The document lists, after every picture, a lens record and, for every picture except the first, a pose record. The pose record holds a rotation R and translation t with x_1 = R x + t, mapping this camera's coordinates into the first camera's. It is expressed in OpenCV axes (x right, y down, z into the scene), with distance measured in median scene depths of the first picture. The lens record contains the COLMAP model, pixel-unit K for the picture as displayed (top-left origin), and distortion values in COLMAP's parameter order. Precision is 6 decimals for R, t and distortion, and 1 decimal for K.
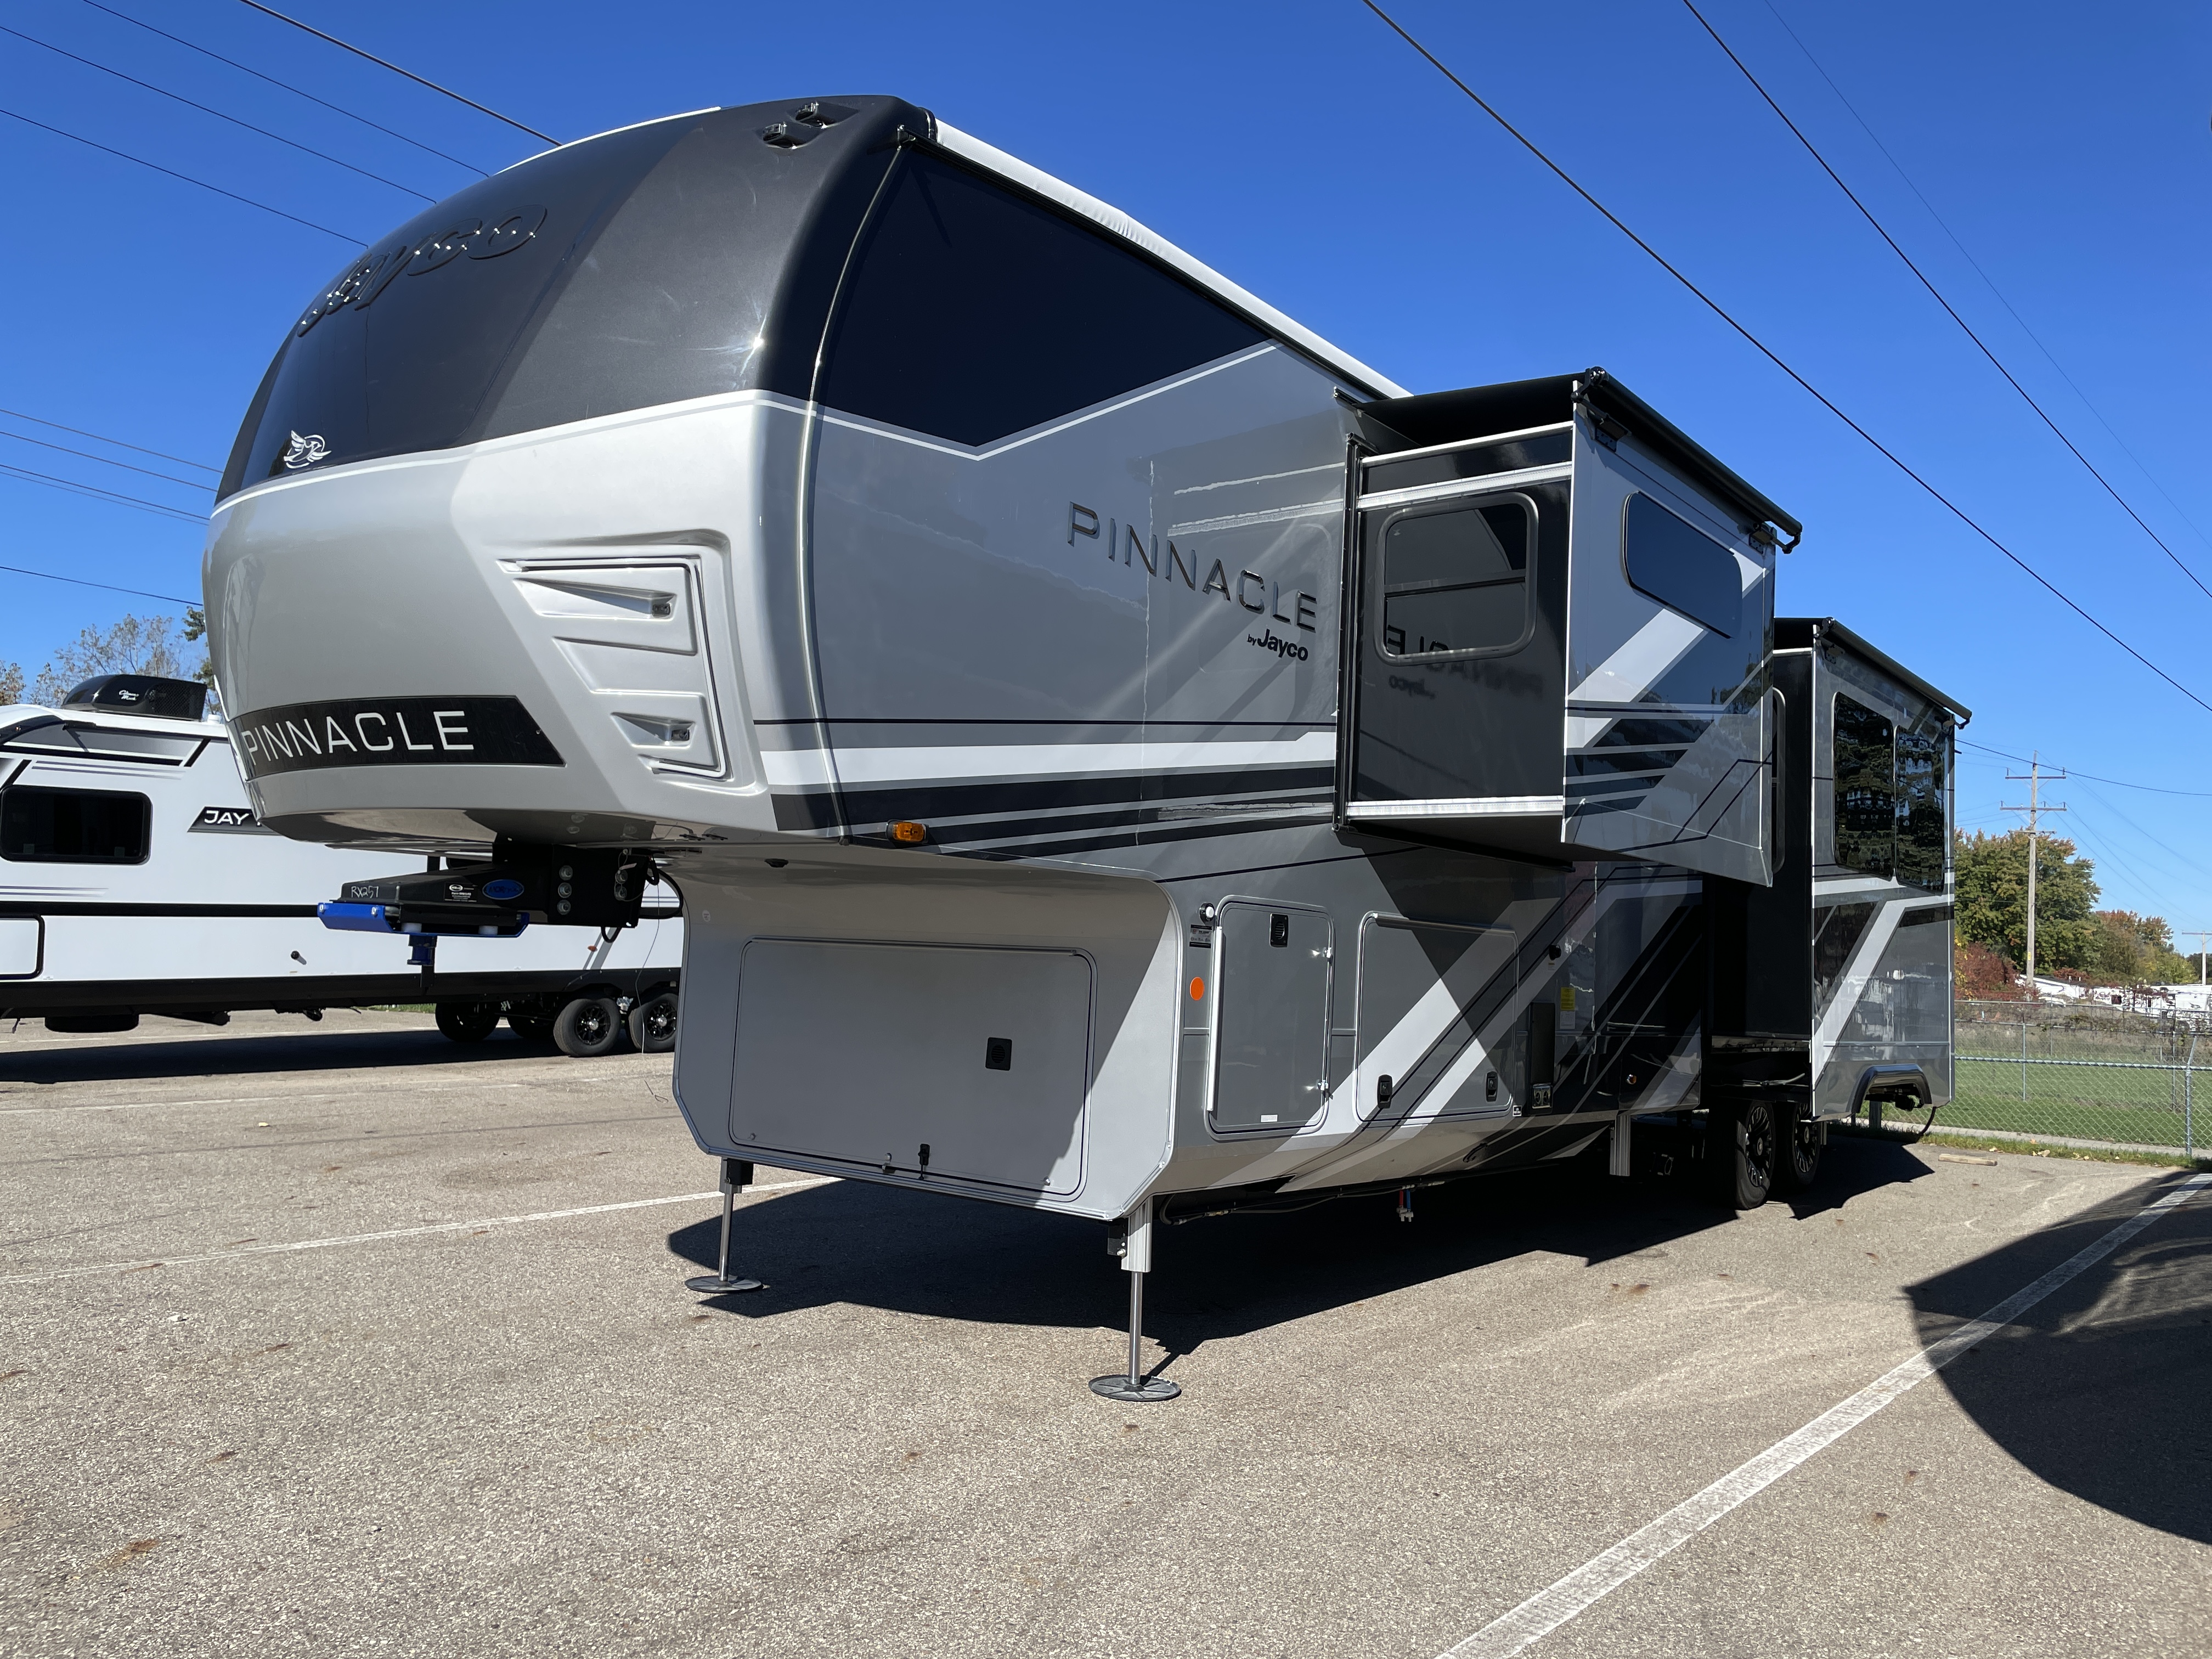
lens RADIAL K [[1686.2, 0, 1106.0], [0, 1686.2, 829.5], [0, 0, 1]] dist [0.111000, -0.160893]
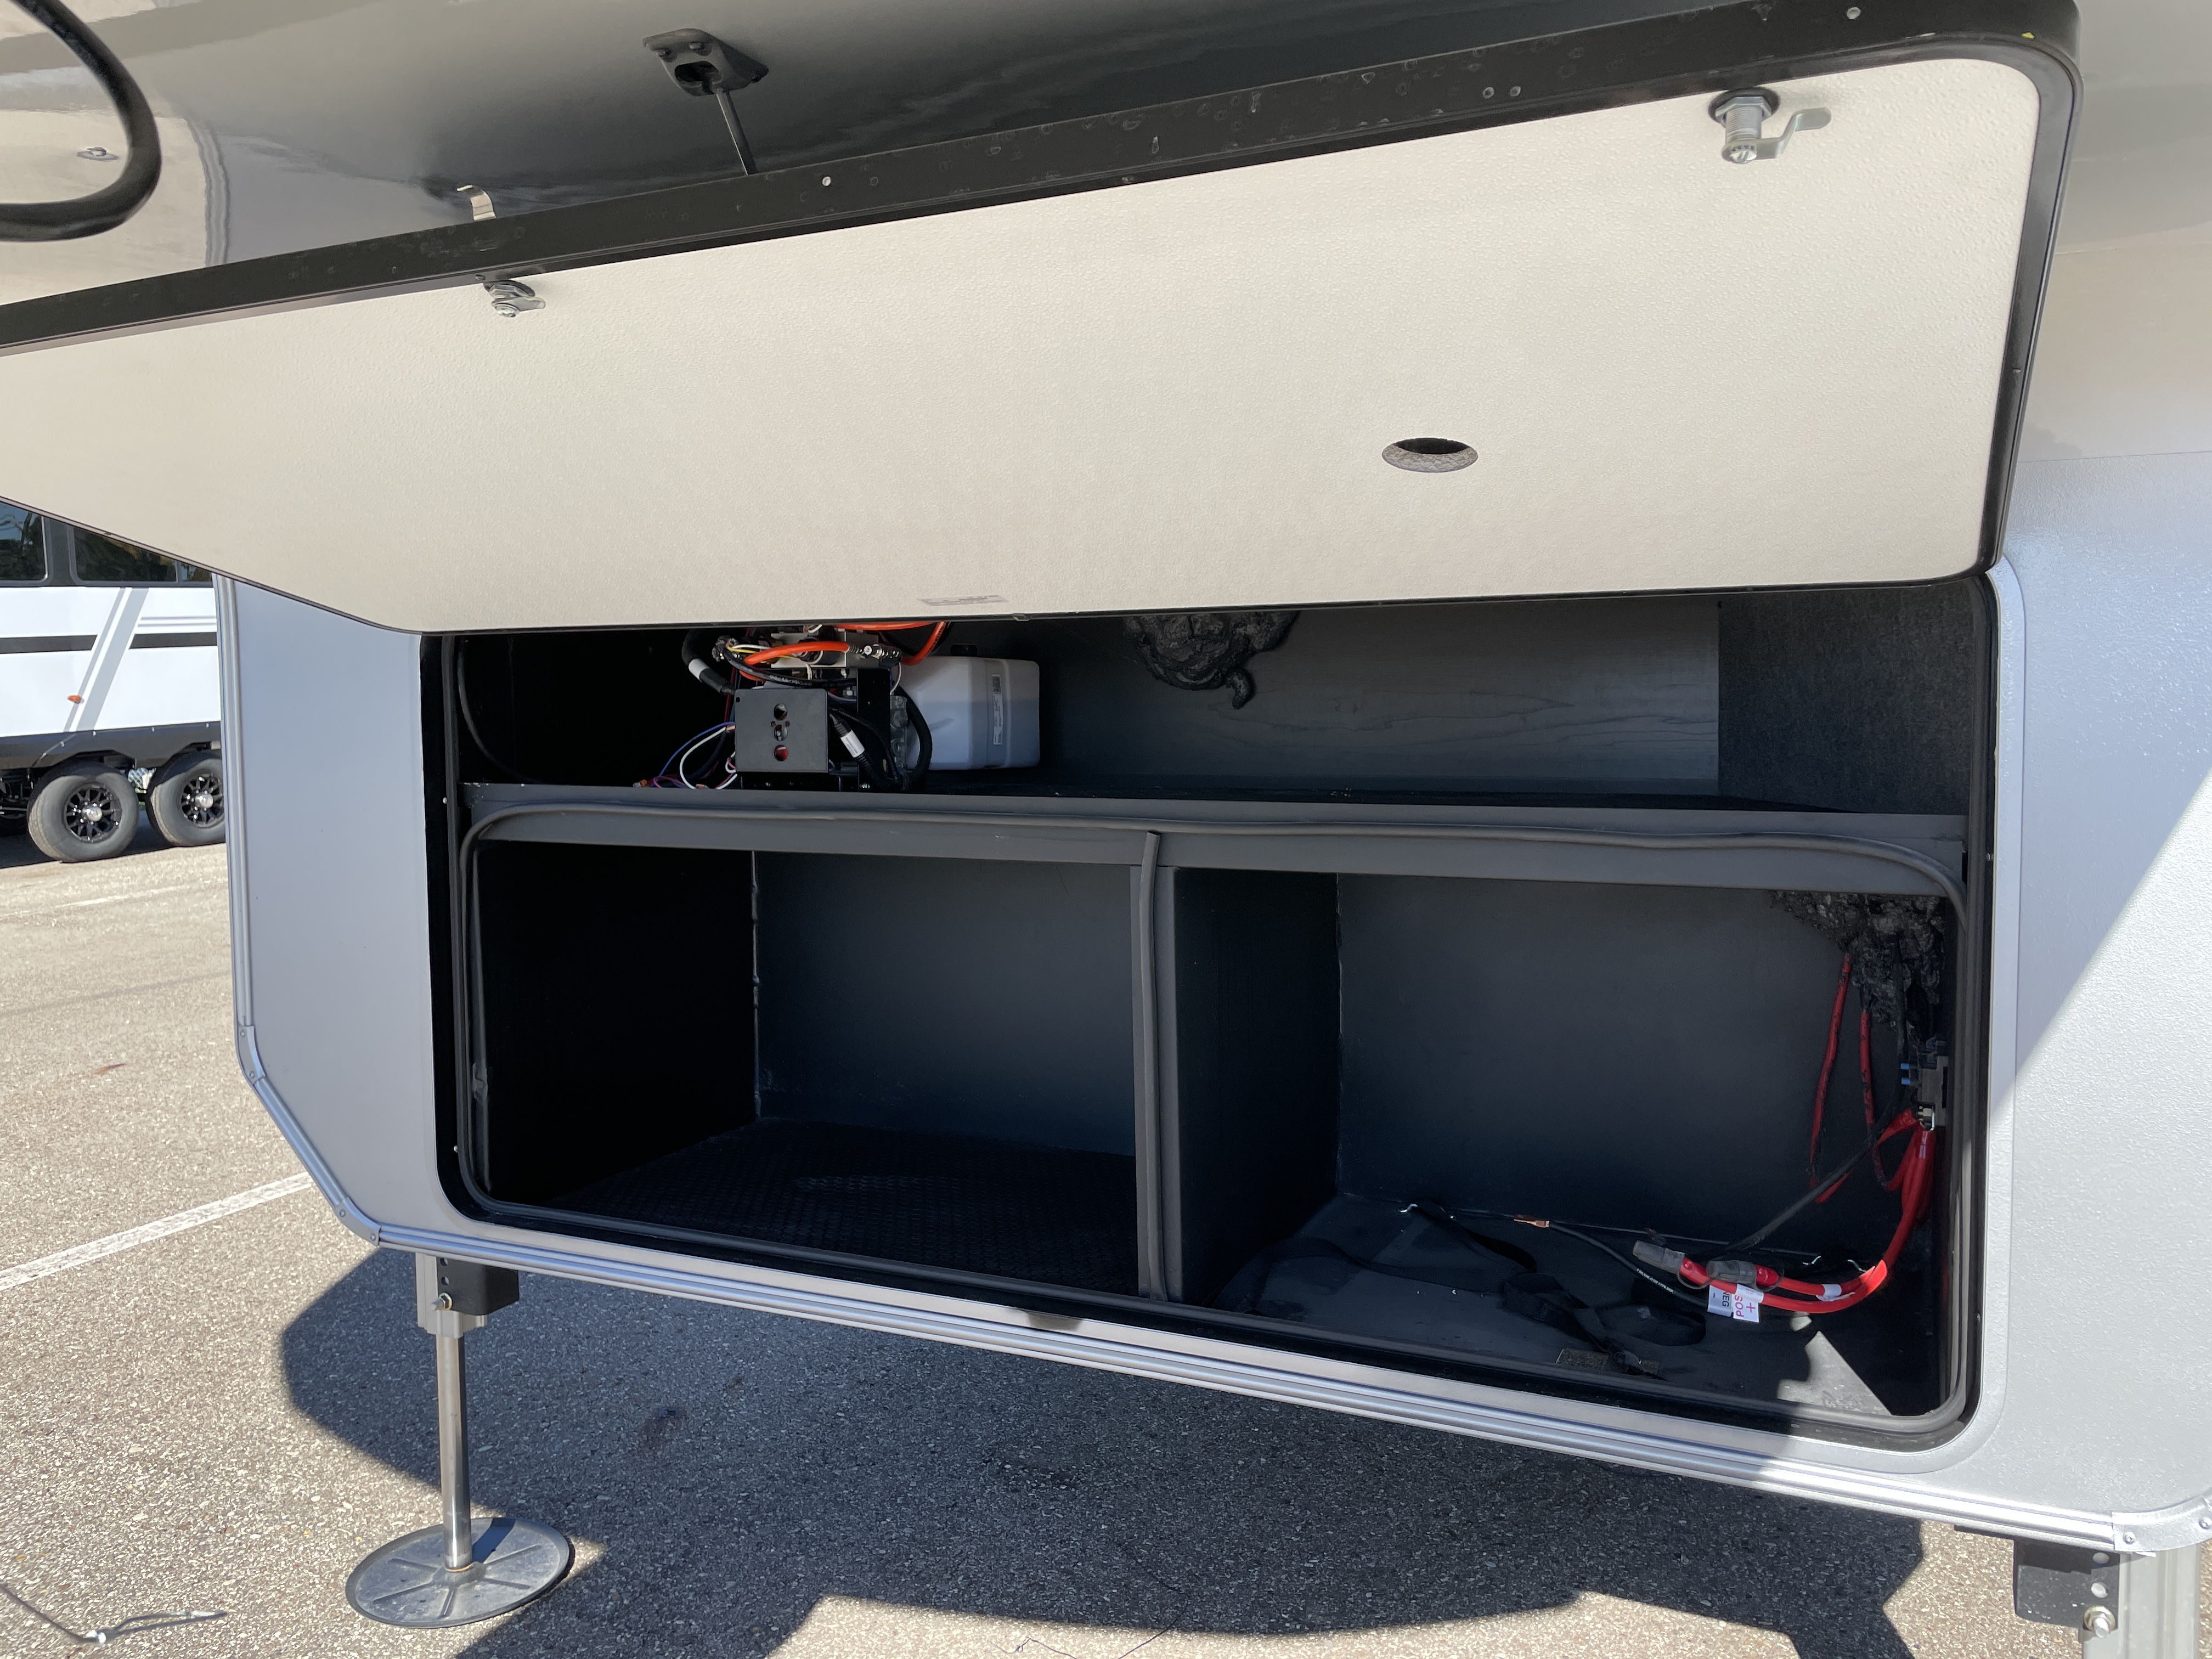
lens RADIAL K [[1686.2, 0, 1106.0], [0, 1686.2, 829.5], [0, 0, 1]] dist [0.111000, -0.160893]
pose [[0.972274, -0.074065, 0.221804, -0.064557], [0.037083, 0.985348, 0.166473, 0.023448], [-0.230884, -0.153632, 0.960776, 0.258824]]
